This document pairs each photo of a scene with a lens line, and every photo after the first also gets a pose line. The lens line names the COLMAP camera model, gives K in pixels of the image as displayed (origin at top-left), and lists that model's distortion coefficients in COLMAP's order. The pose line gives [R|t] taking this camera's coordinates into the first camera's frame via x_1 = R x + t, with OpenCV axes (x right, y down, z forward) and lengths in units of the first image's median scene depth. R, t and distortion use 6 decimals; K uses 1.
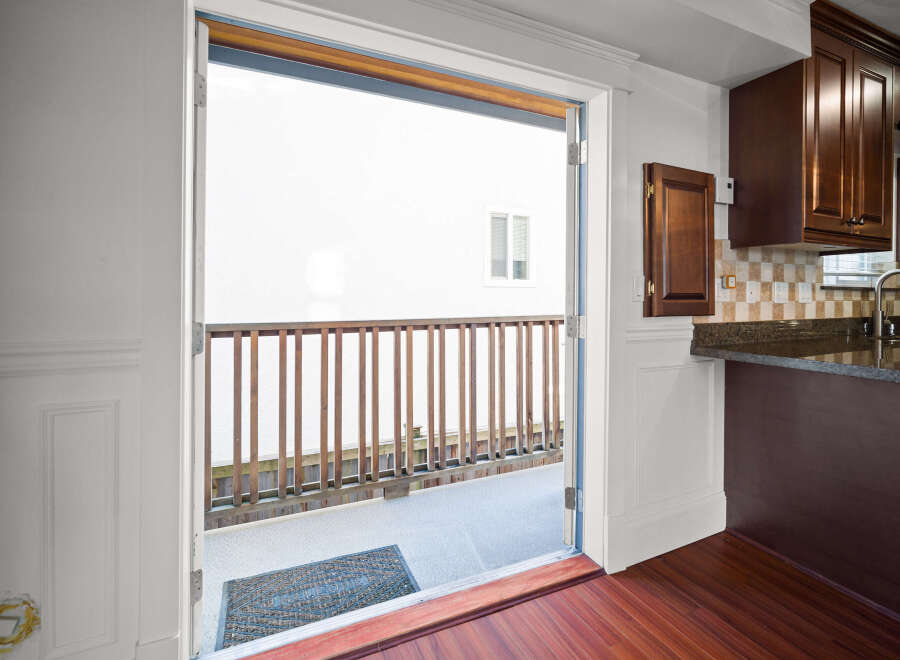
lens RADIAL K [[439.6, 0, 462.7], [0, 439.6, 299.8], [0, 0, 1]] dist [-0.013233, 0.003016]
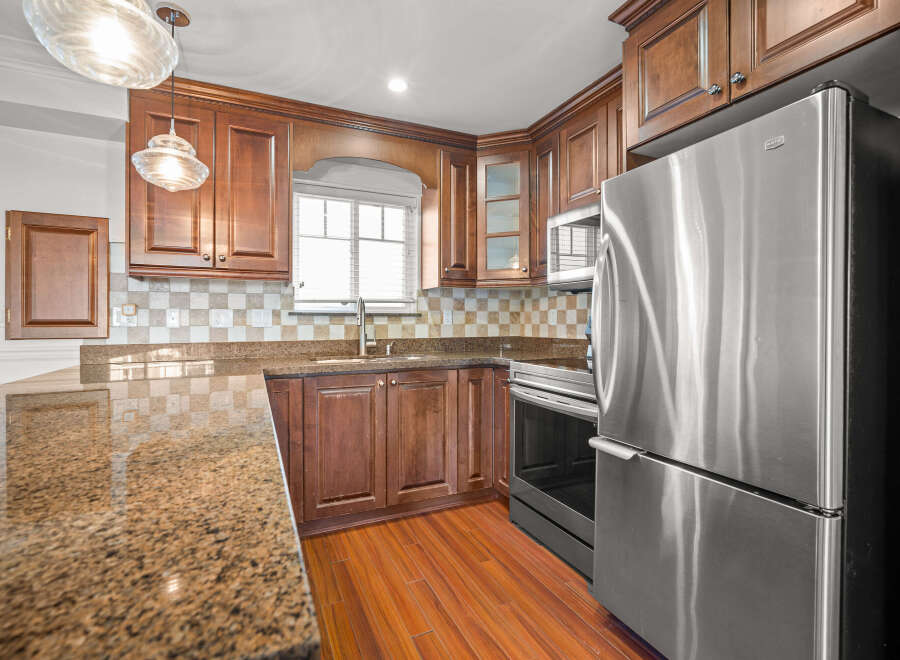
lens RADIAL K [[439.6, 0, 445.5], [0, 439.6, 323.1], [0, 0, 1]] dist [-0.013233, 0.003016]
pose [[0.999996, 0.001088, 0.002455, 1.385907], [-0.001110, 0.999961, 0.008739, -0.015819], [-0.002446, -0.008742, 0.999959, -0.160354]]
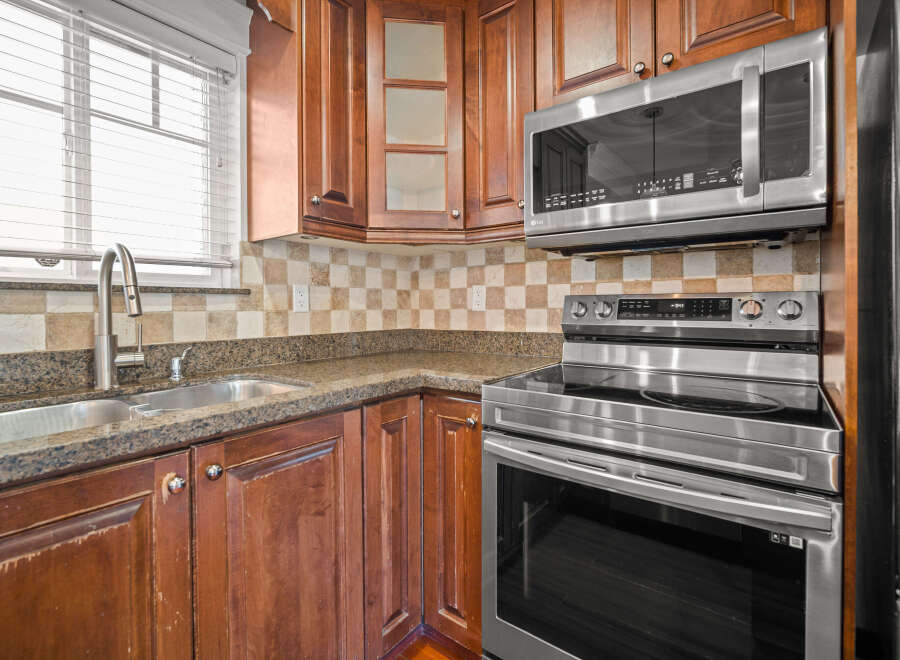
lens RADIAL K [[439.6, 0, 454.1], [0, 439.6, 313.9], [0, 0, 1]] dist [-0.013233, 0.003016]
pose [[0.880012, -0.009219, 0.474862, 1.261330], [0.000377, 0.999825, 0.018712, -0.007259], [-0.474951, -0.016287, 0.879861, 0.502807]]
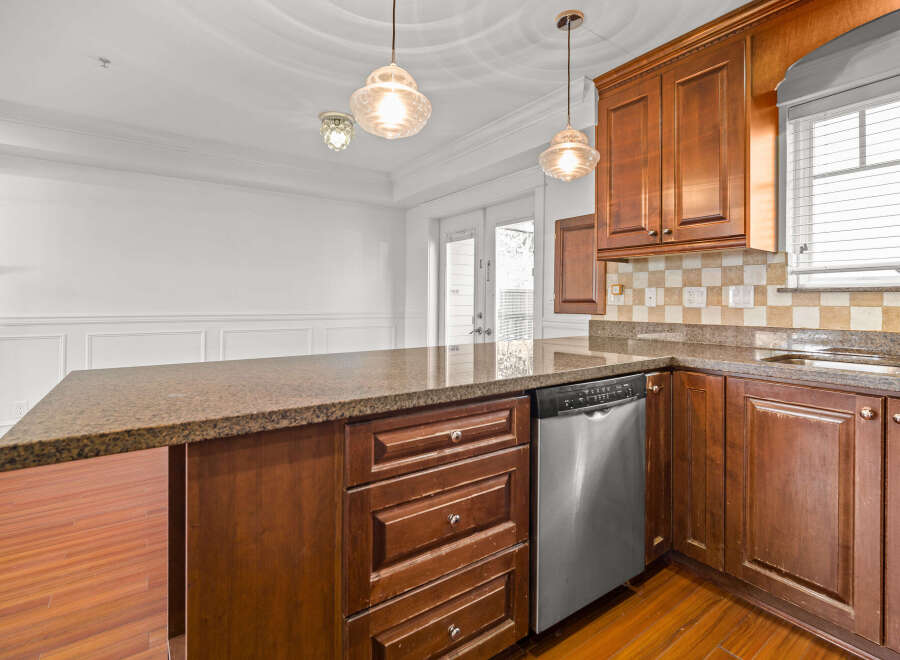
lens RADIAL K [[439.6, 0, 458.7], [0, 439.6, 301.0], [0, 0, 1]] dist [-0.013233, 0.003016]
pose [[0.182245, 0.004085, -0.983245, 1.724537], [-0.000347, 0.999992, 0.004090, -0.012317], [0.983253, -0.000404, 0.182245, 0.286514]]
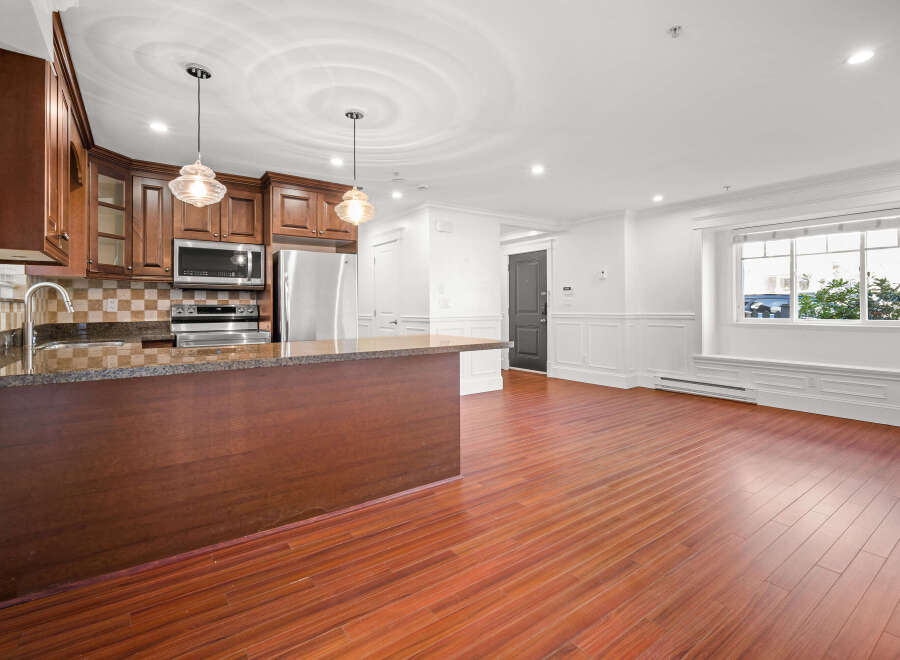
lens RADIAL K [[439.6, 0, 453.2], [0, 439.6, 308.9], [0, 0, 1]] dist [-0.013233, 0.003016]
pose [[-0.194205, 0.001541, 0.980960, -0.280786], [0.001270, 0.999998, -0.001320, -0.003770], [-0.980960, 0.000989, -0.194207, 0.269128]]
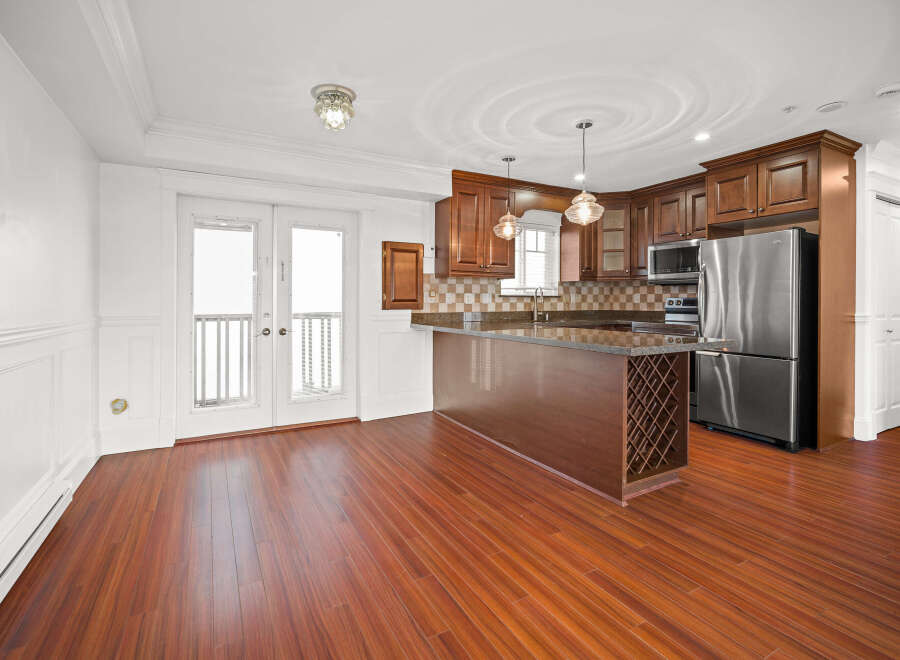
lens RADIAL K [[439.6, 0, 450.4], [0, 439.6, 303.9], [0, 0, 1]] dist [-0.013233, 0.003016]
pose [[0.997431, 0.003209, 0.071567, 0.519525], [-0.003892, 0.999948, 0.009402, -0.010938], [-0.071533, -0.009656, 0.997391, -1.098484]]
